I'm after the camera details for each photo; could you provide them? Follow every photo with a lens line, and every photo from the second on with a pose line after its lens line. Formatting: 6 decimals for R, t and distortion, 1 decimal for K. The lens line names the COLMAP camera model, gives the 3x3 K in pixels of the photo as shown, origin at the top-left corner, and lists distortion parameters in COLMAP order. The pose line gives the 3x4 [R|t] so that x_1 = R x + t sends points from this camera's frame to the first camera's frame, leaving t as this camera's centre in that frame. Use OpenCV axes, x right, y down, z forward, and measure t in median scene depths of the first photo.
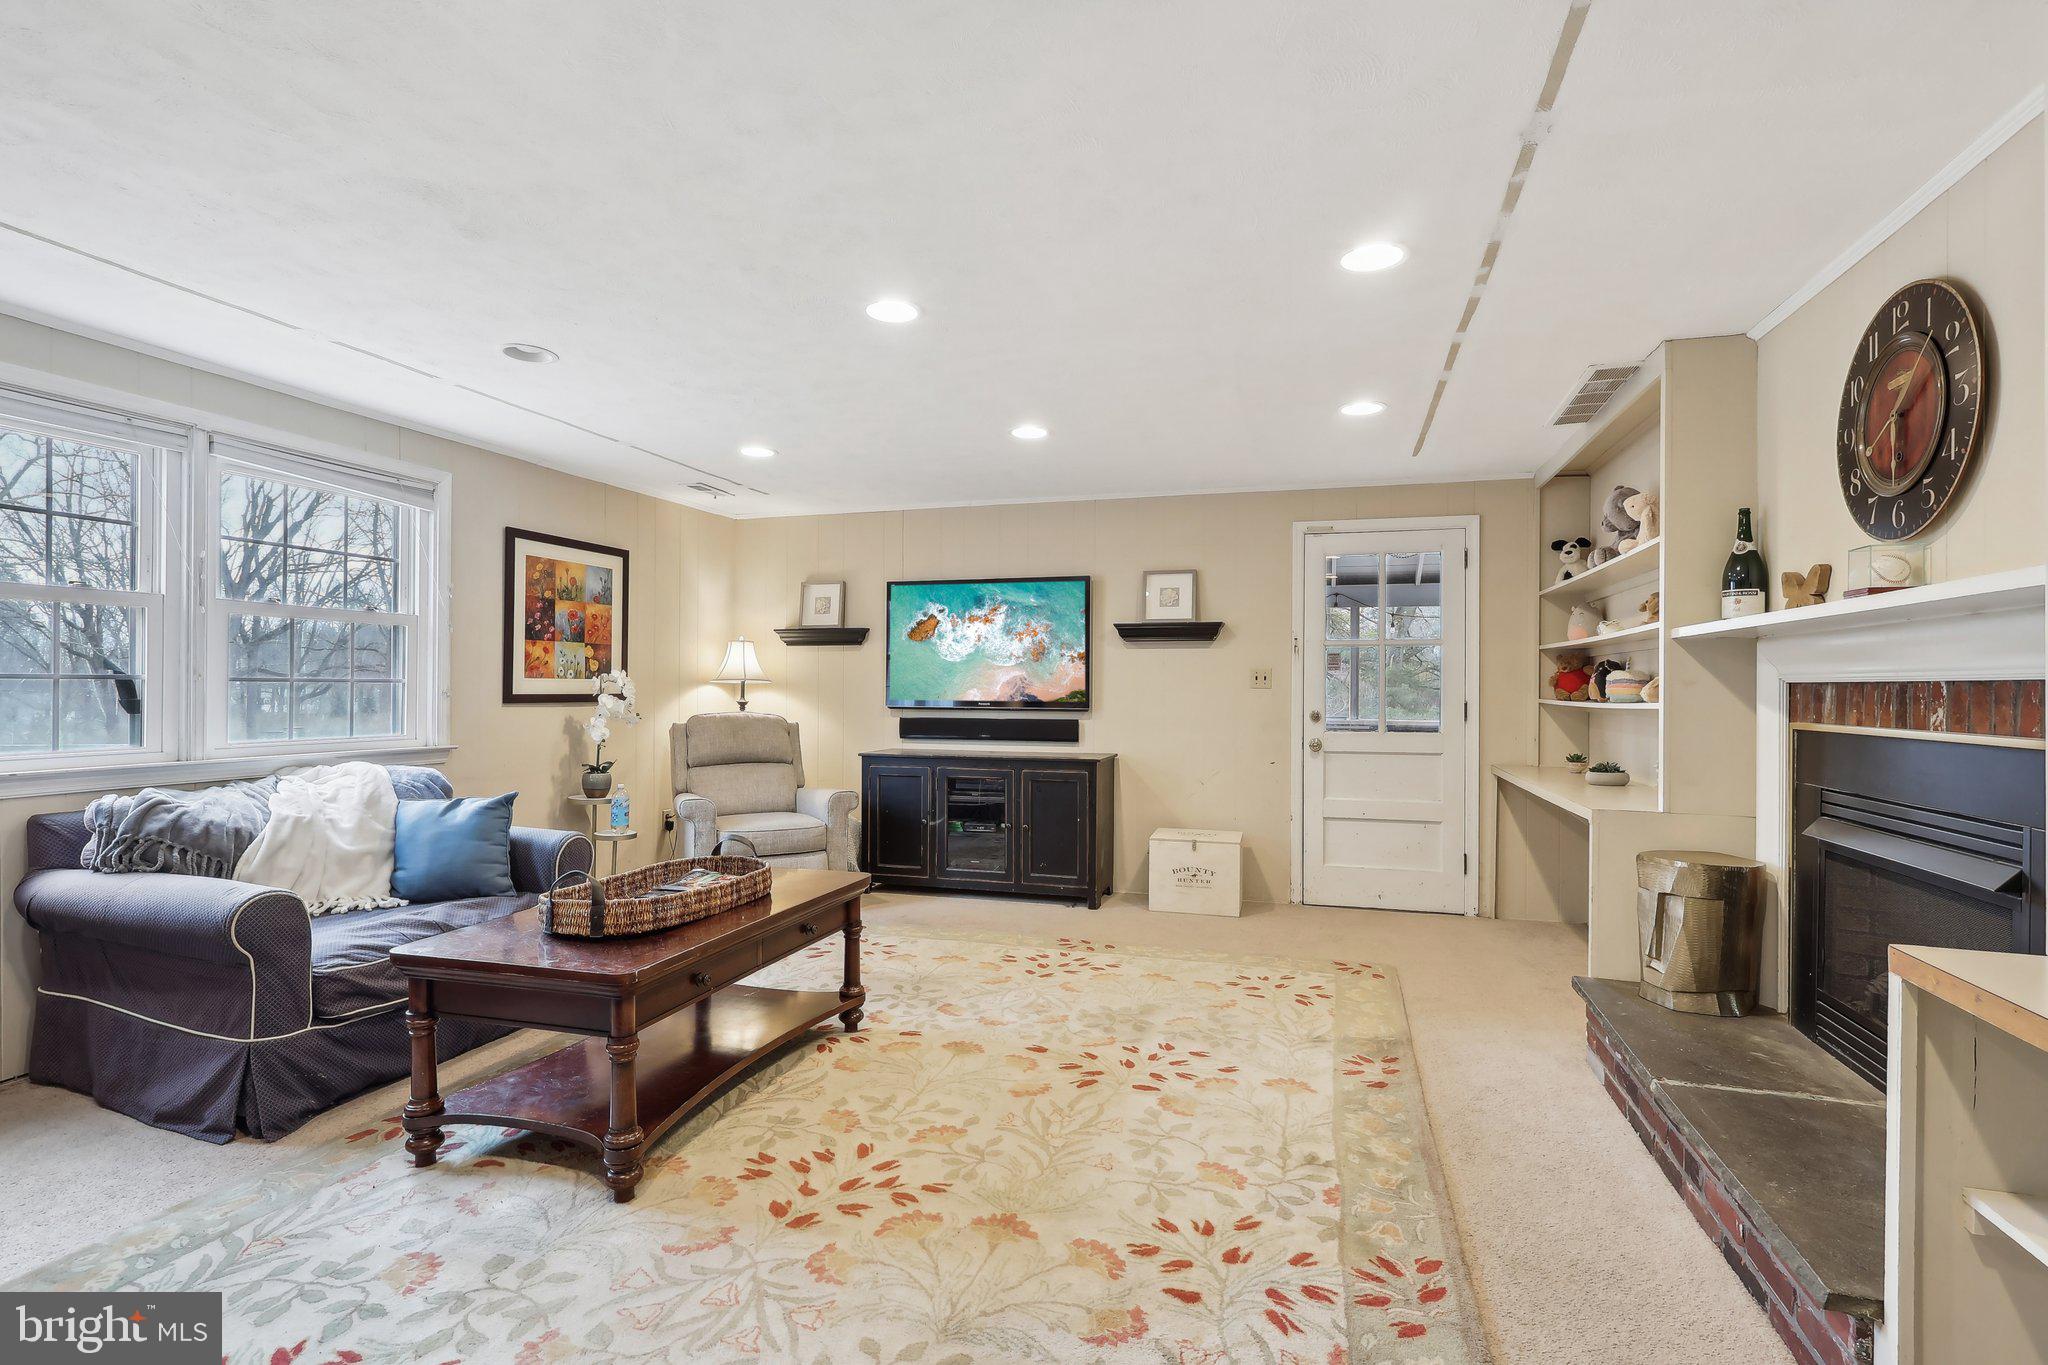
lens RADIAL K [[975.1, 0, 1024.4], [0, 975.1, 677.1], [0, 0, 1]] dist [0.003785, 0.000795]
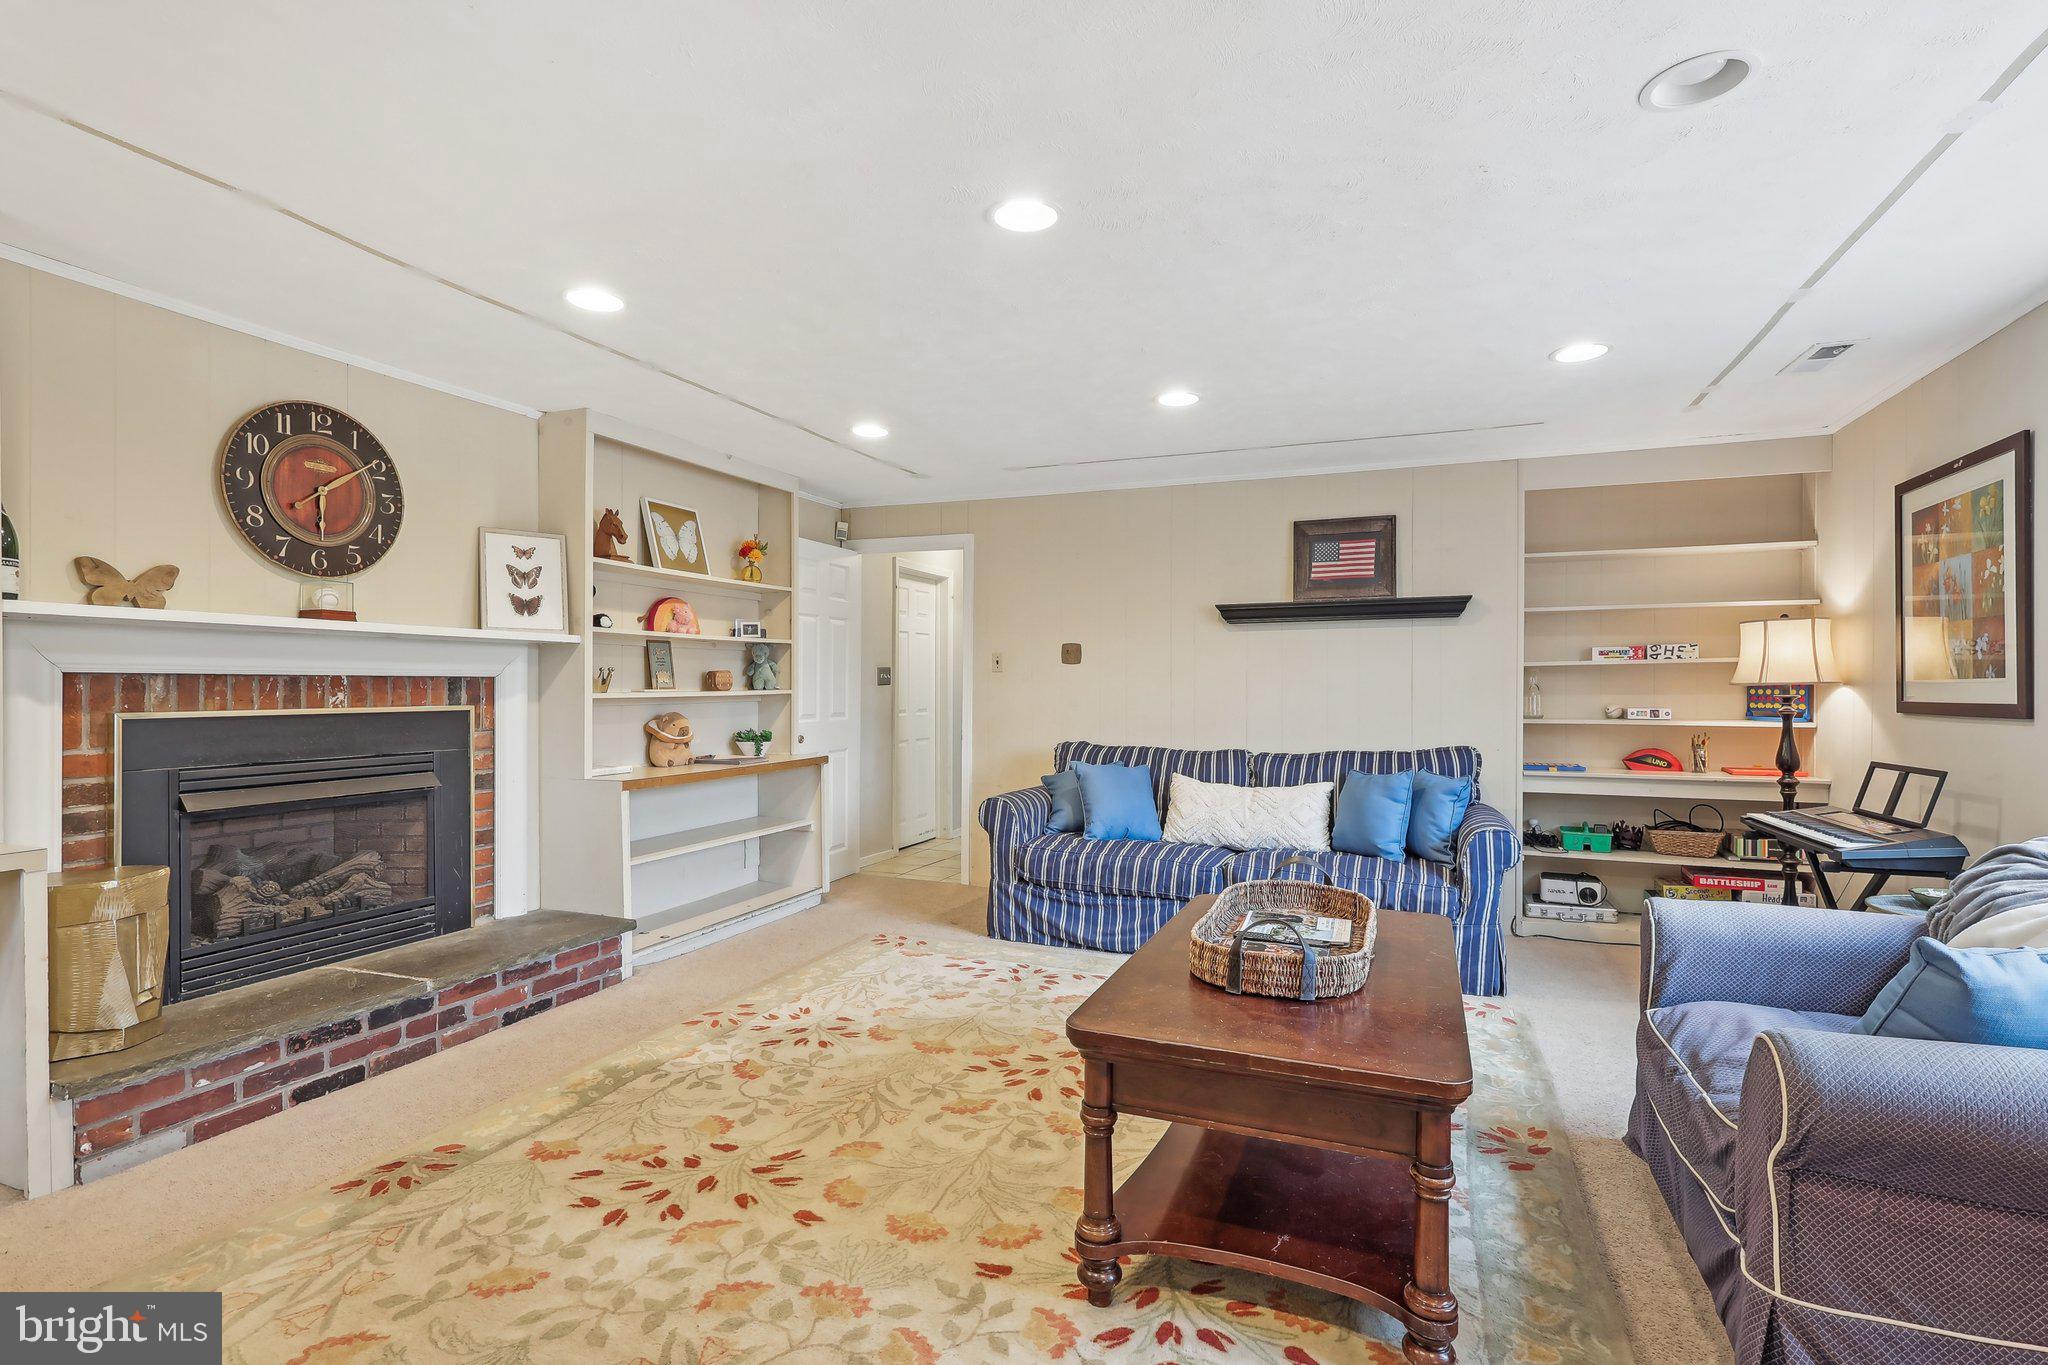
lens RADIAL K [[980.4, 0, 1025.2], [0, 980.4, 681.5], [0, 0, 1]] dist [0.002393, 0.000291]
pose [[-0.995811, -0.005446, 0.091278, -0.245659], [-0.005904, 0.999971, -0.004753, 0.012361], [-0.091250, -0.005272, -0.995814, 2.070964]]
